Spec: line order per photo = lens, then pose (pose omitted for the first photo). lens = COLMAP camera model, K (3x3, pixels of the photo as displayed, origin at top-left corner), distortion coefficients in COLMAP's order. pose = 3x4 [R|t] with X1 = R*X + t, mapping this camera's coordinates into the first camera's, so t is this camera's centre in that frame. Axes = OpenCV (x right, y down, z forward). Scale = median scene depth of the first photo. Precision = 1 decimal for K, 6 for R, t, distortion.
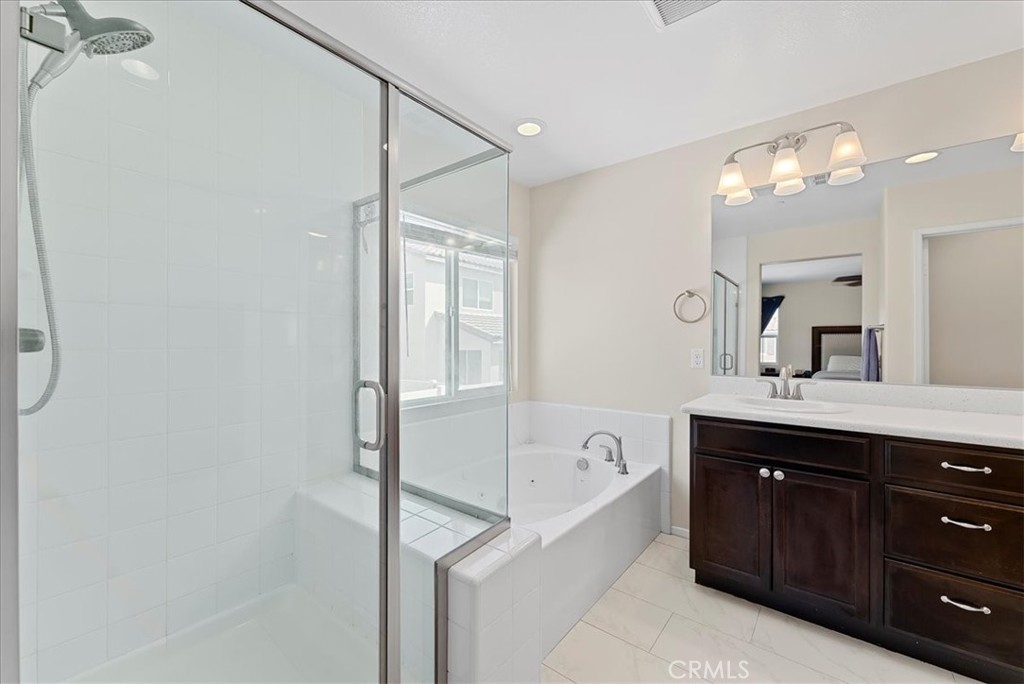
lens RADIAL K [[410.4, 0, 512.0], [0, 410.4, 342.0], [0, 0, 1]] dist [-0.000340, 0.000014]
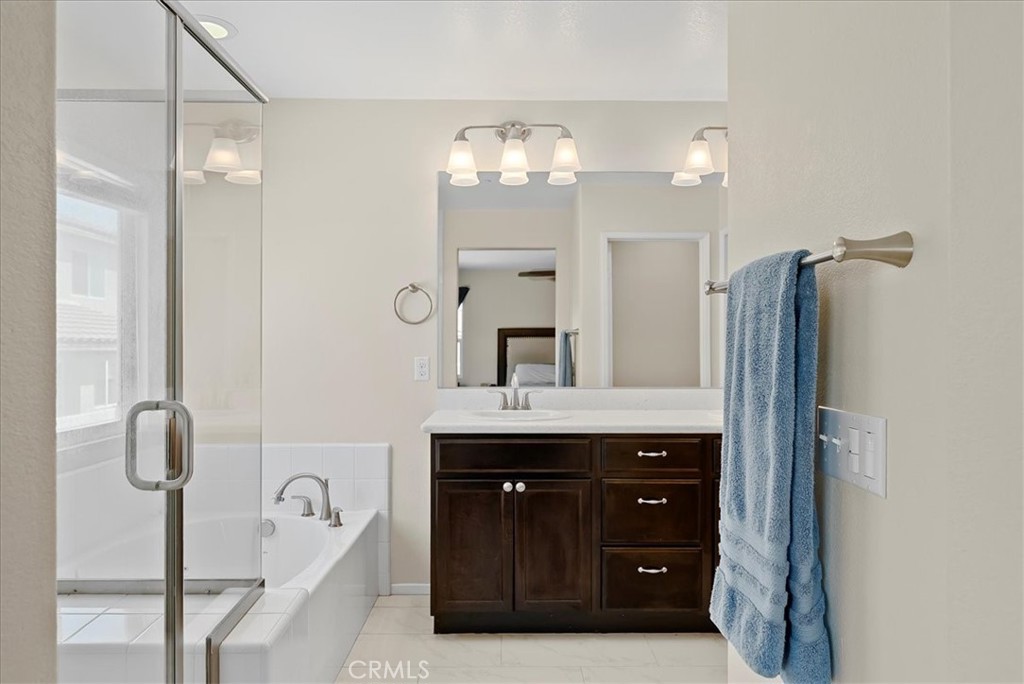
lens RADIAL K [[698.7, 0, 512.0], [0, 698.7, 342.0], [0, 0, 1]] dist [0.006514, 0.000947]
pose [[0.775916, 0.003450, 0.630826, -0.341309], [0.001334, 0.999974, -0.007109, -0.002667], [-0.630834, 0.006358, 0.775891, -0.221942]]
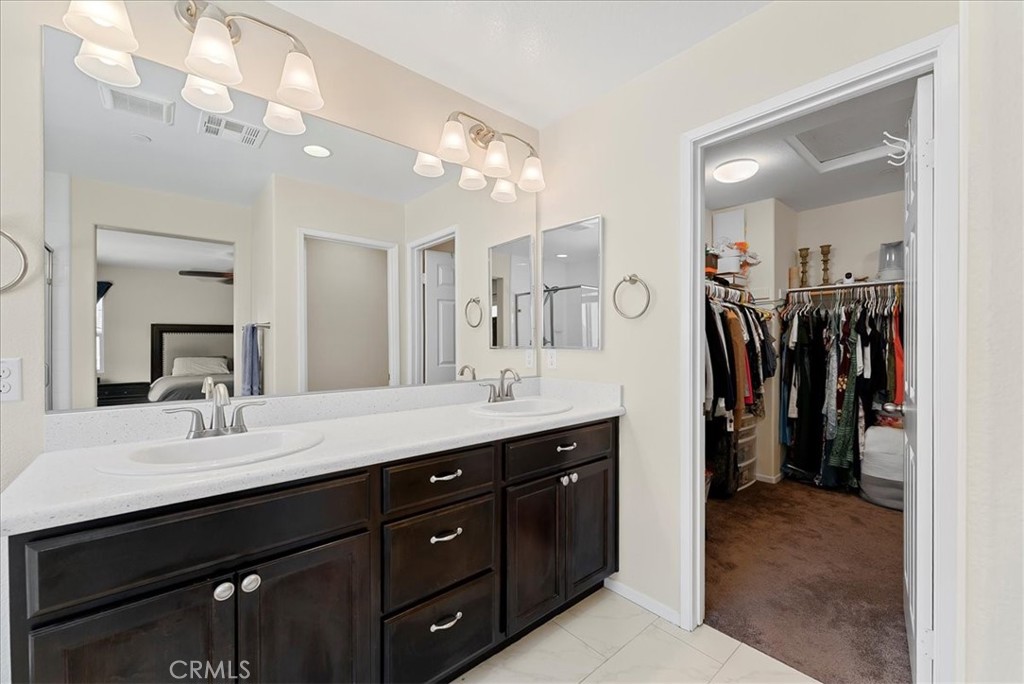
lens RADIAL K [[414.5, 0, 513.4], [0, 414.5, 346.0], [0, 0, 1]] dist [-0.000482, 0.000000]
pose [[0.177066, -0.009708, 0.984151, 0.145305], [0.001785, 0.999953, 0.009543, 0.001873], [-0.984197, 0.000067, 0.177075, 0.477059]]
